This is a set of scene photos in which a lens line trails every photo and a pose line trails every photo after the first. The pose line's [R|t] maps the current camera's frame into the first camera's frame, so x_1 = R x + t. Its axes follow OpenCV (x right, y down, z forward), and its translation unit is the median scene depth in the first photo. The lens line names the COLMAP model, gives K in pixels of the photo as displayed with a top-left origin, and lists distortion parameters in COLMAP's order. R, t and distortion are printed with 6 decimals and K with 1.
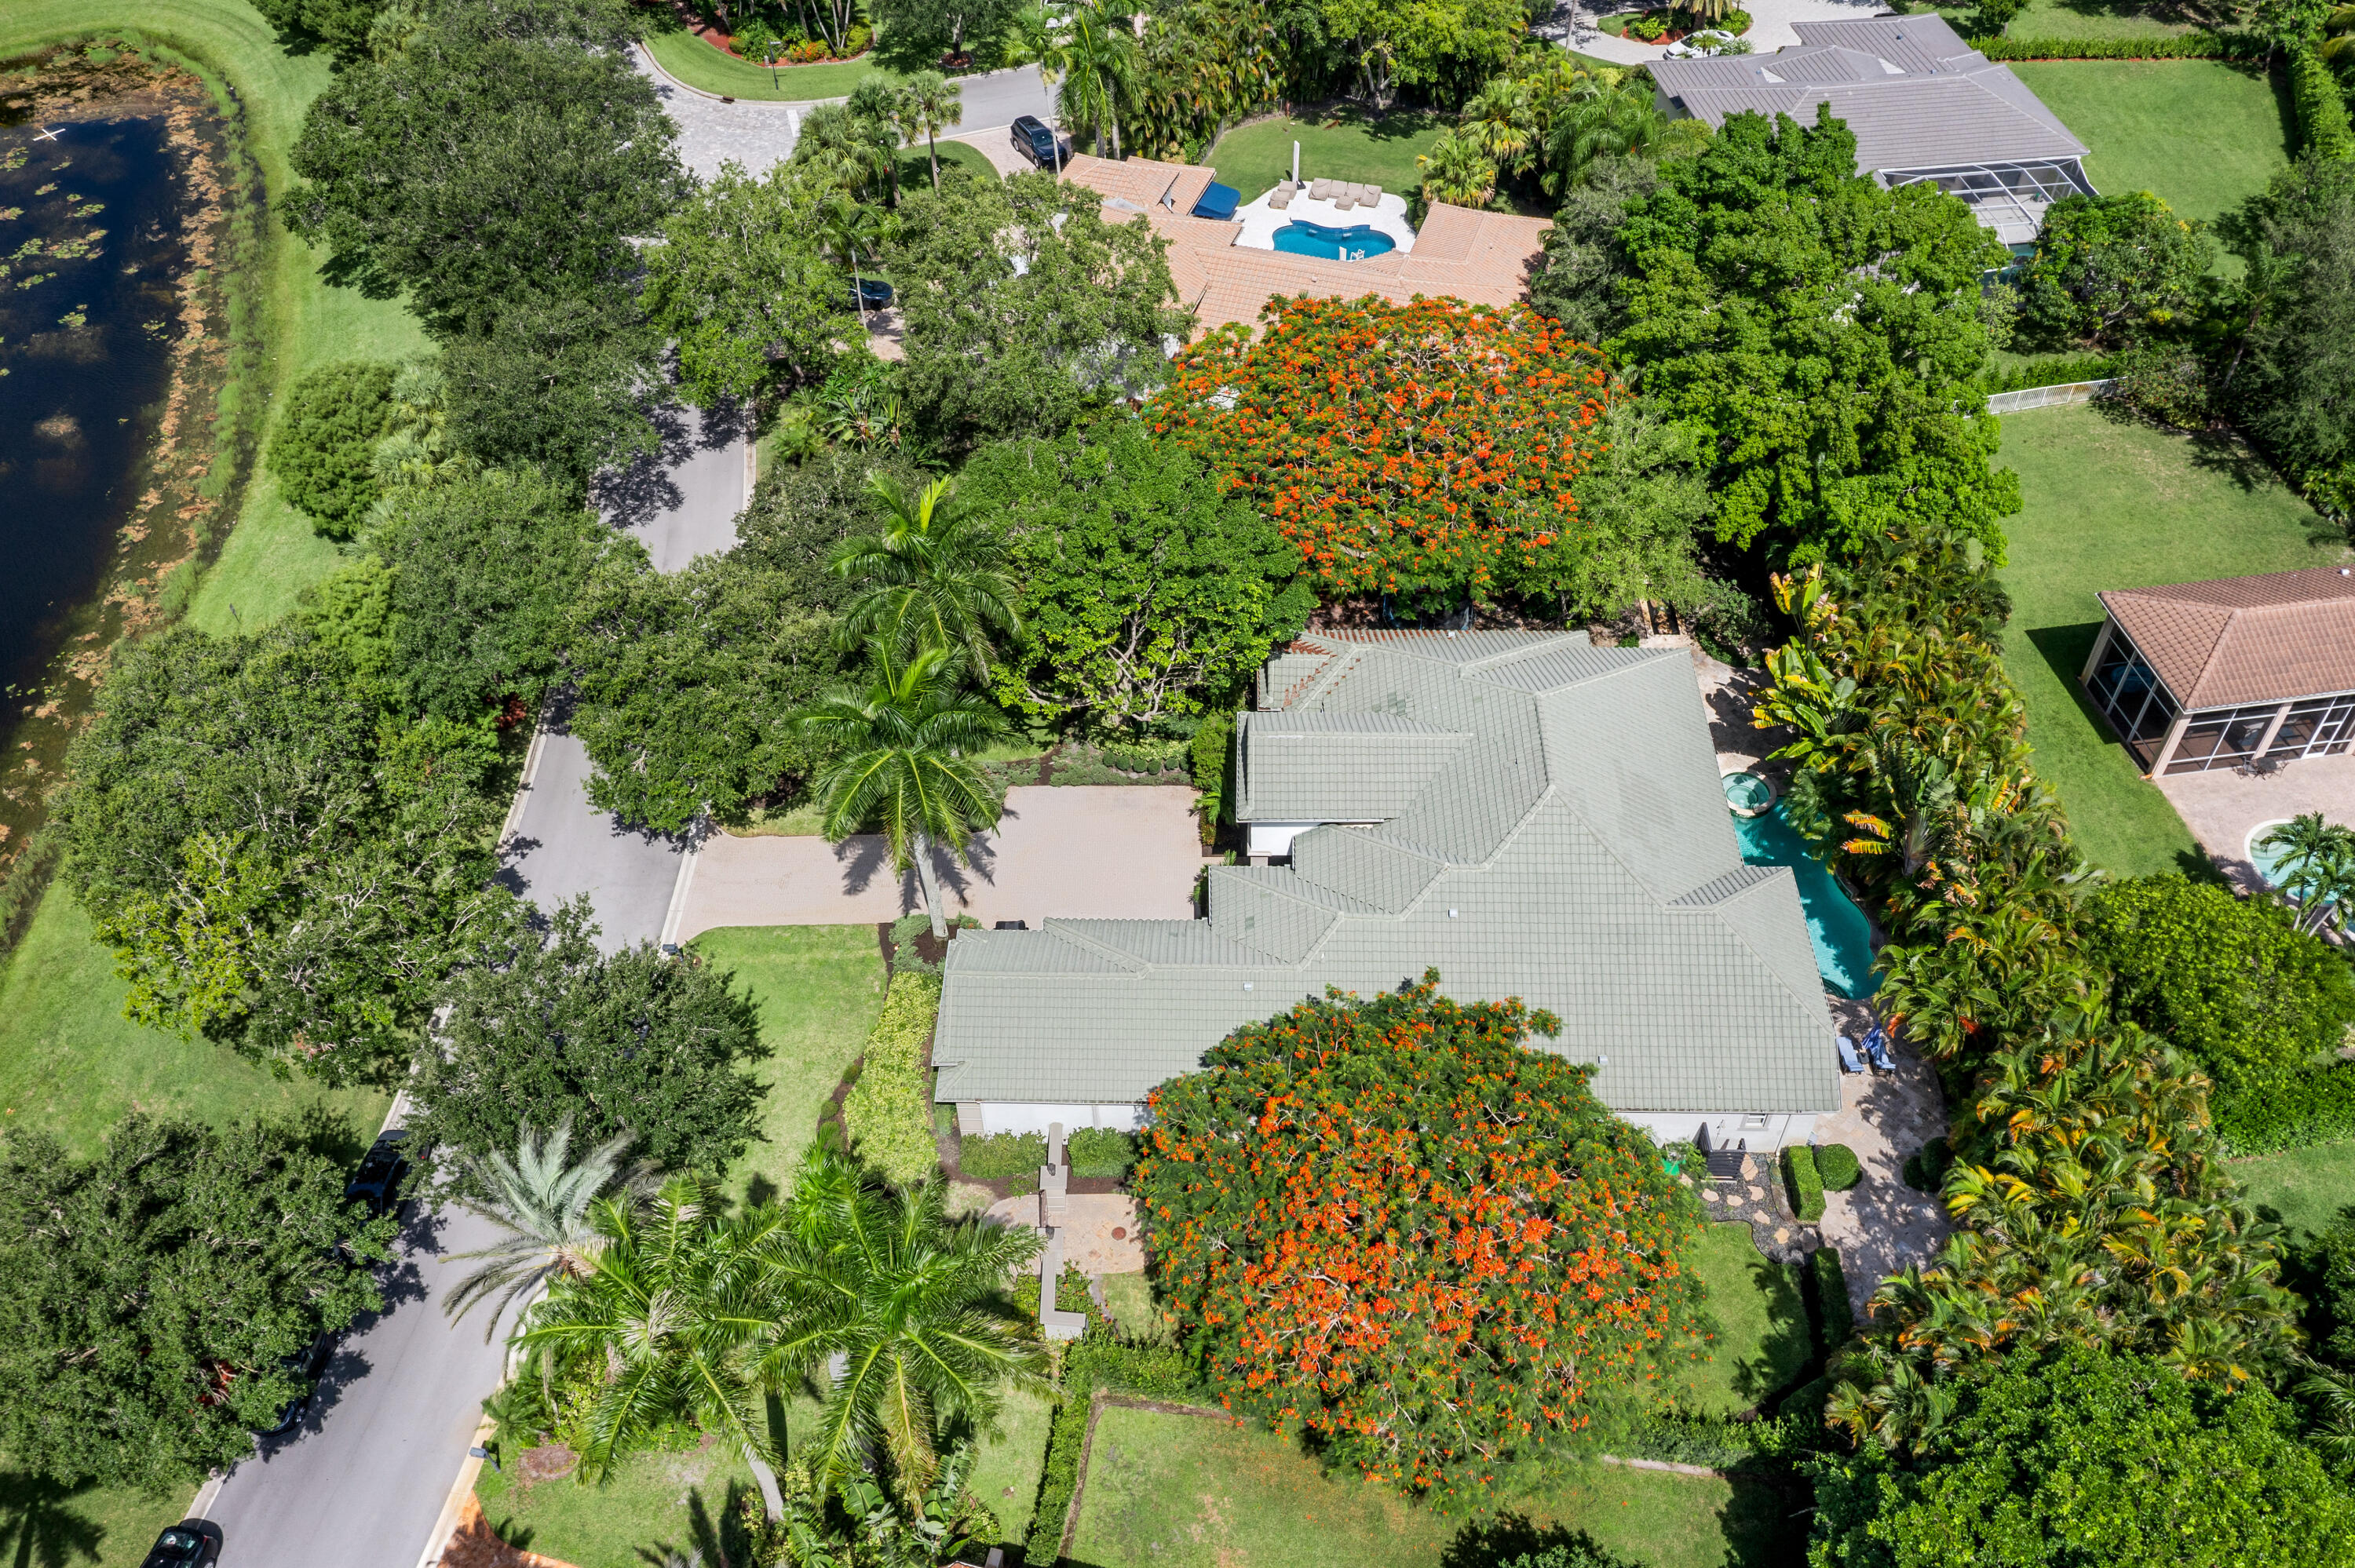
lens RADIAL K [[1865.3, 0, 1174.4], [0, 1865.3, 785.5], [0, 0, 1]] dist [-0.007593, -0.001882]
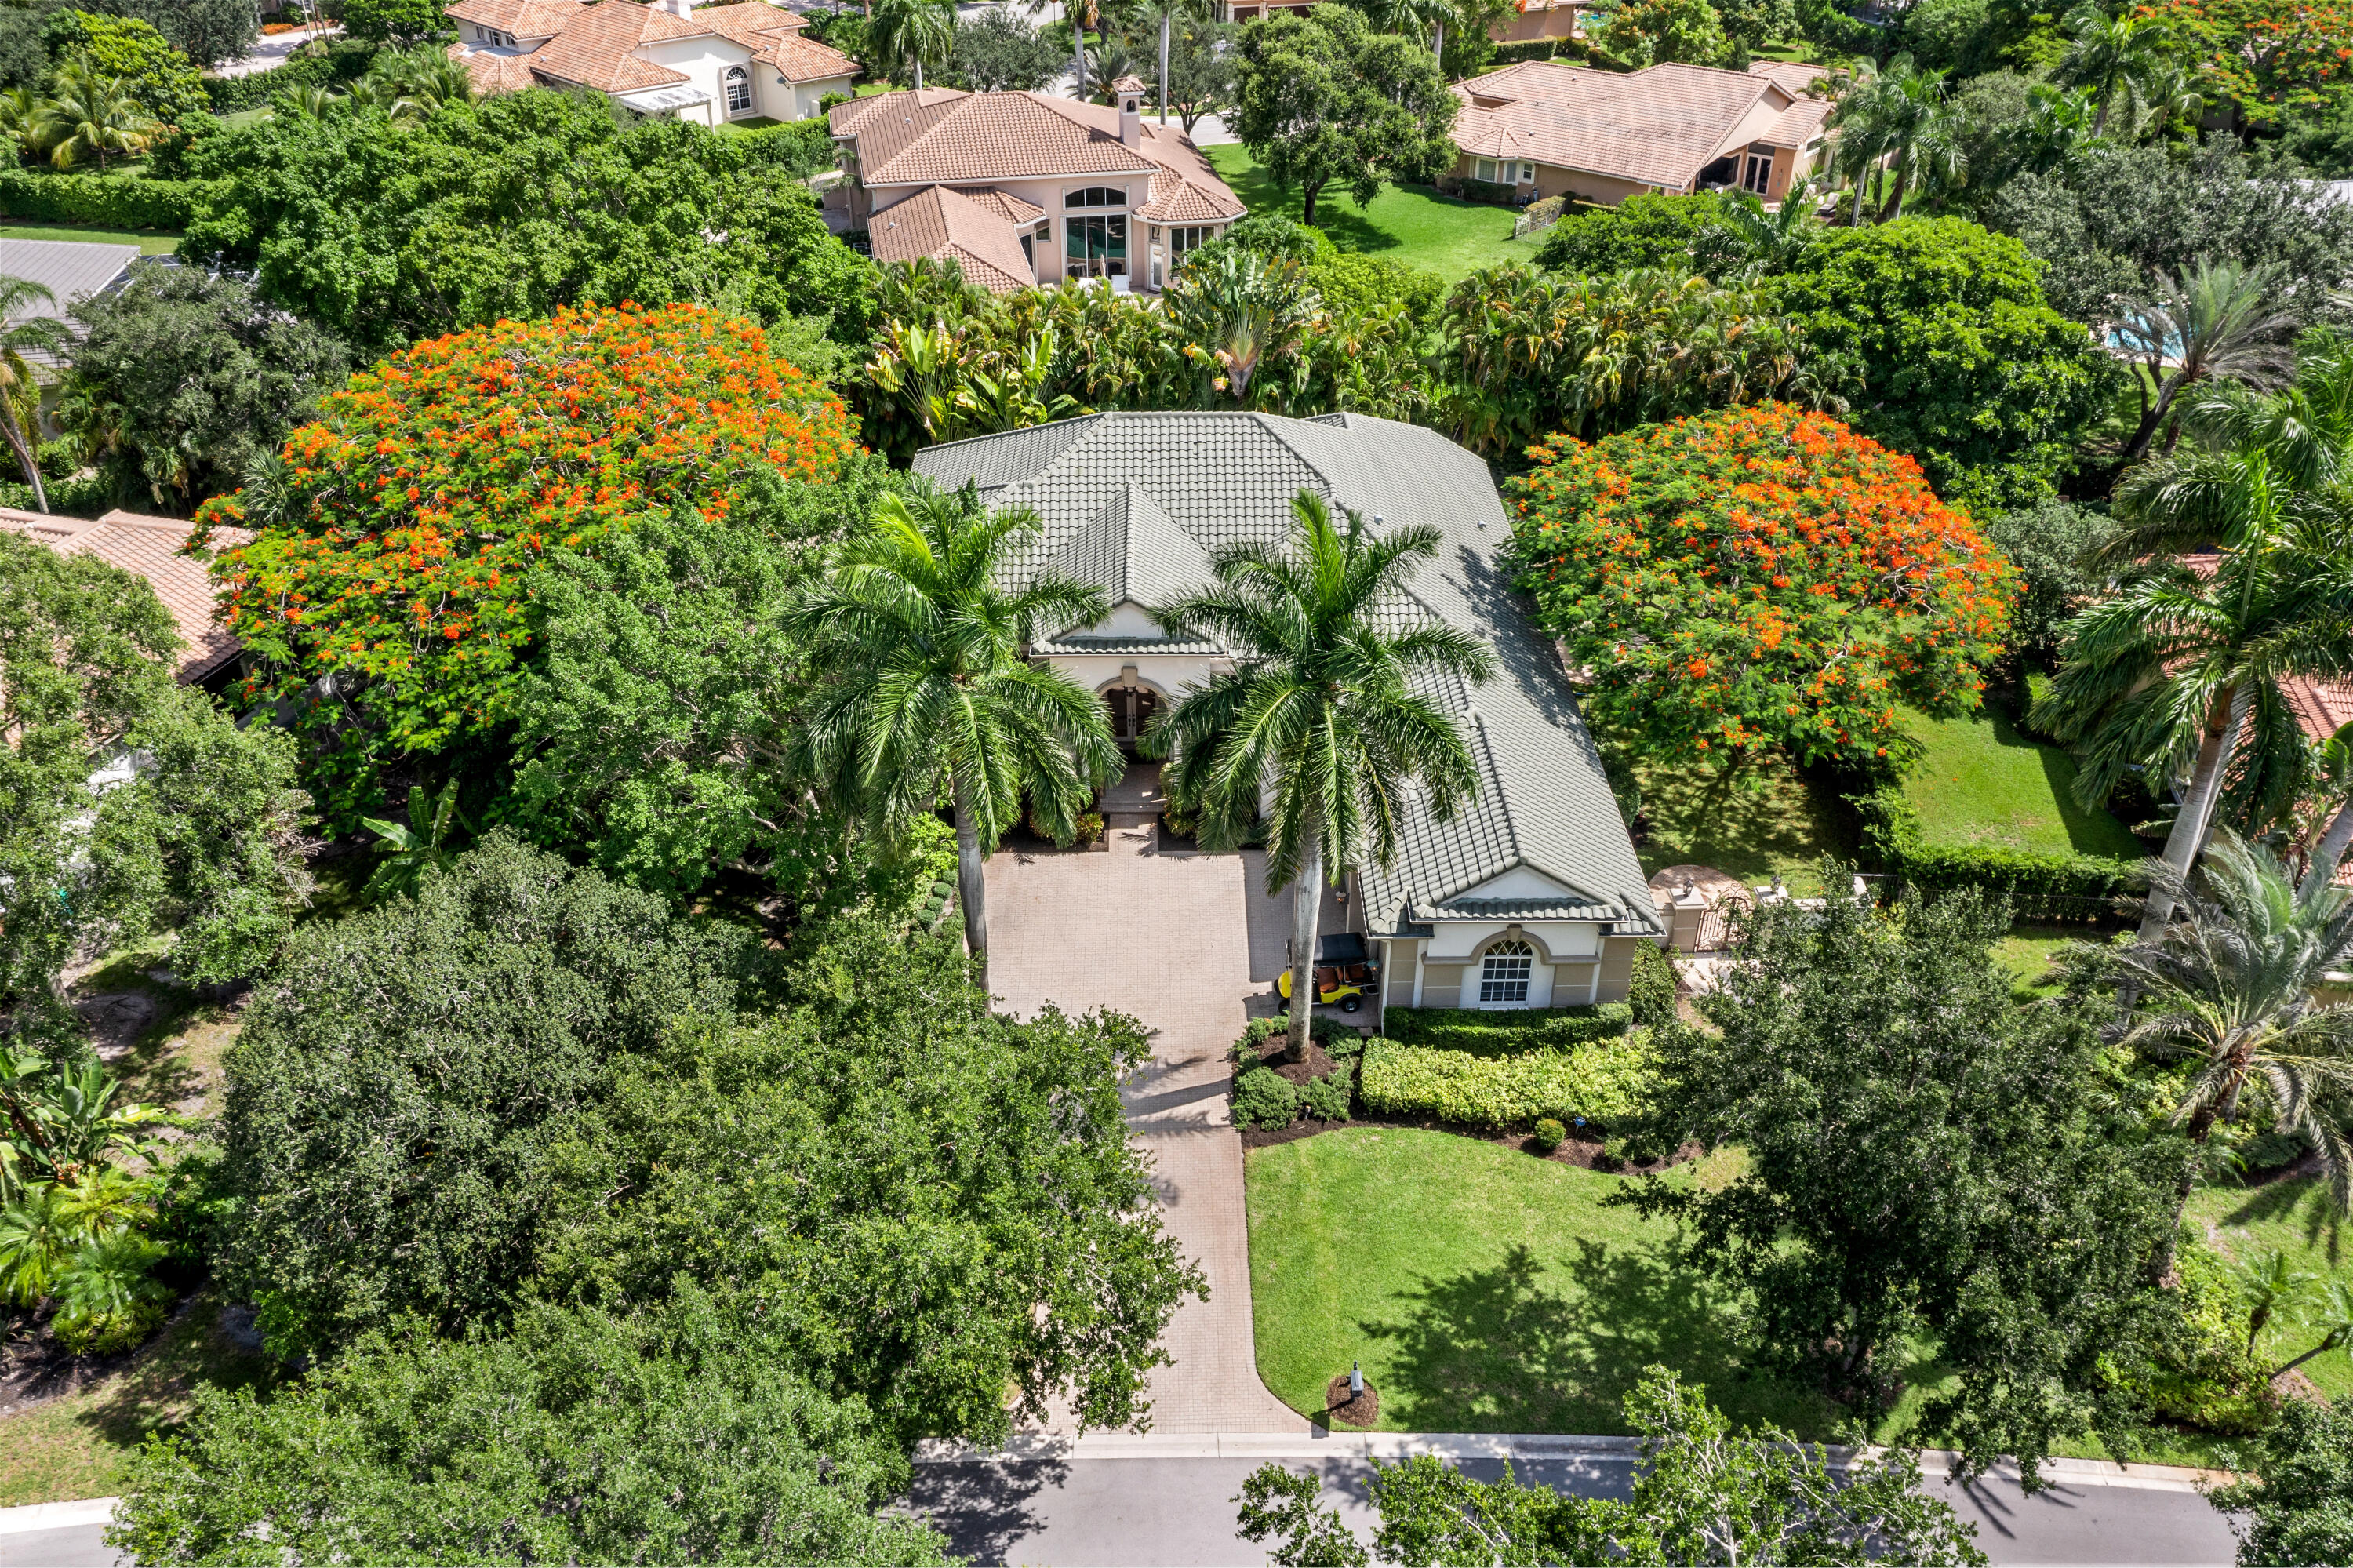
lens RADIAL K [[1864.0, 0, 1191.0], [0, 1864.0, 769.5], [0, 0, 1]] dist [-0.007593, -0.001882]
pose [[-0.037806, -0.517957, 0.854571, -0.700030], [0.717035, 0.581581, 0.384219, -0.281059], [-0.696011, 0.627283, 0.349406, 0.808745]]
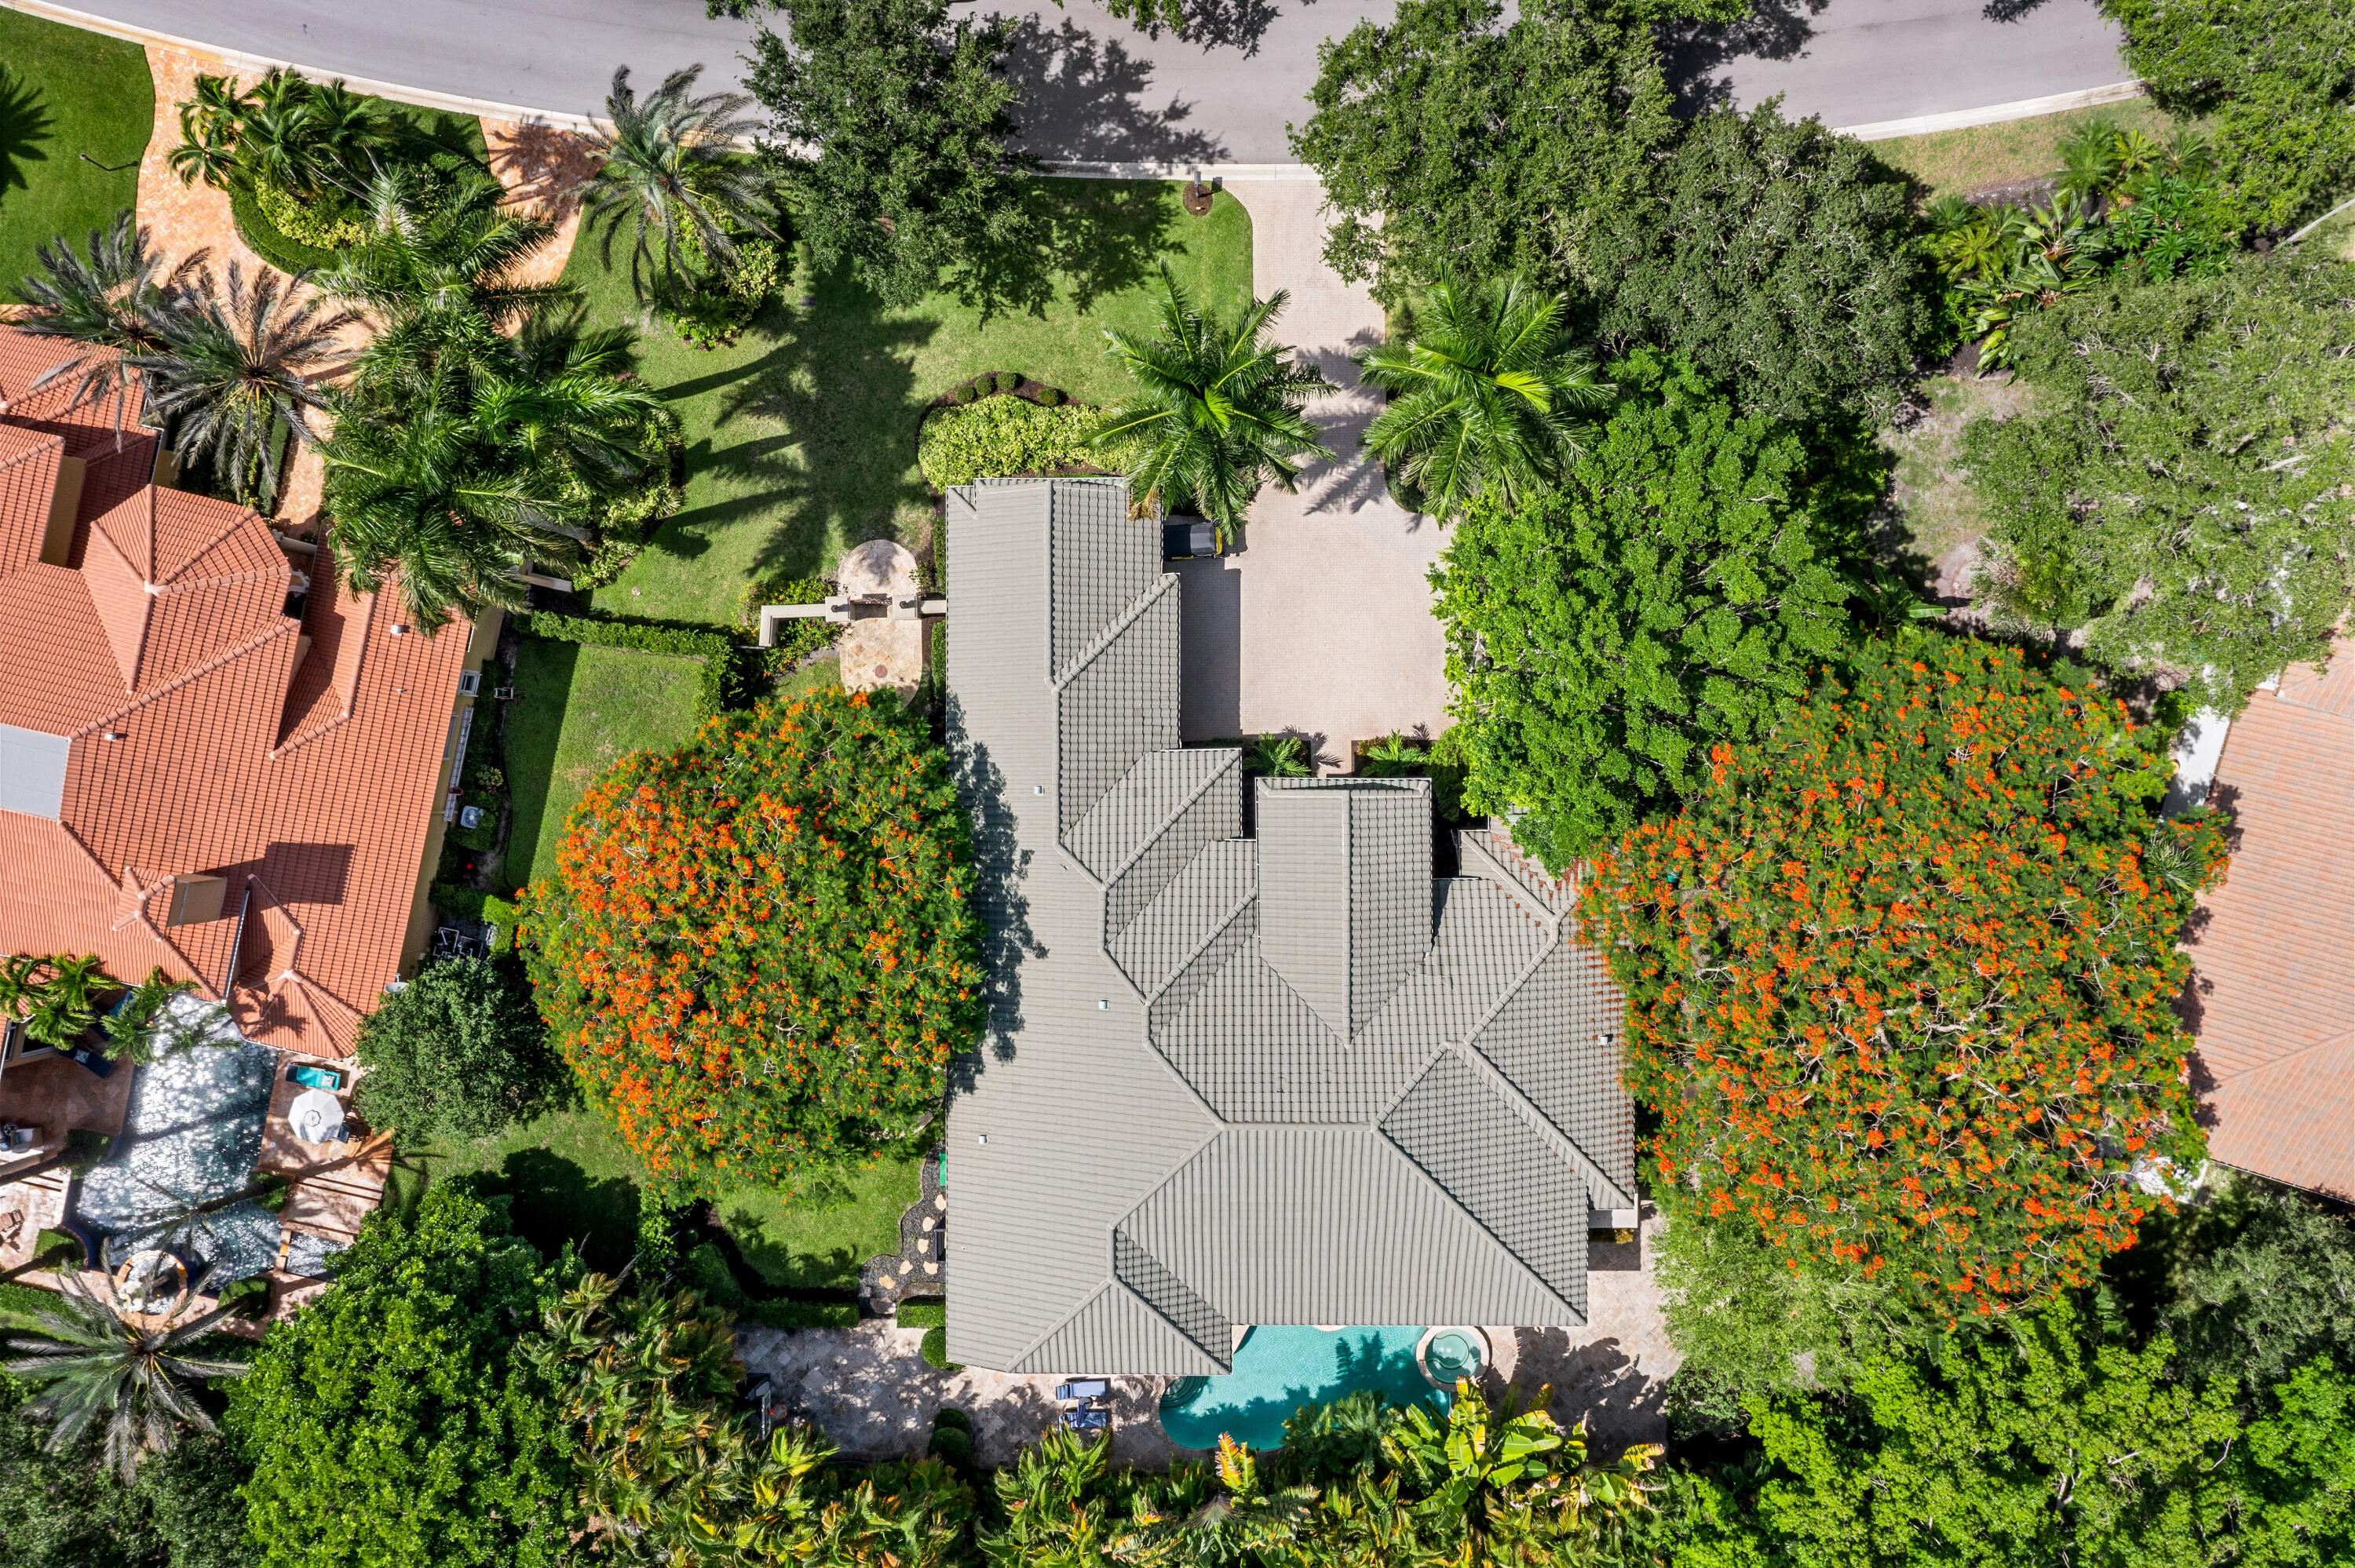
lens RADIAL K [[1865.3, 0, 1180.3], [0, 1865.3, 779.0], [0, 0, 1]] dist [-0.007593, -0.001882]
pose [[0.026268, 0.999582, 0.012091, 0.023278], [-0.703176, 0.009879, 0.710947, -0.633703], [0.710531, -0.027177, 0.703141, 0.353888]]
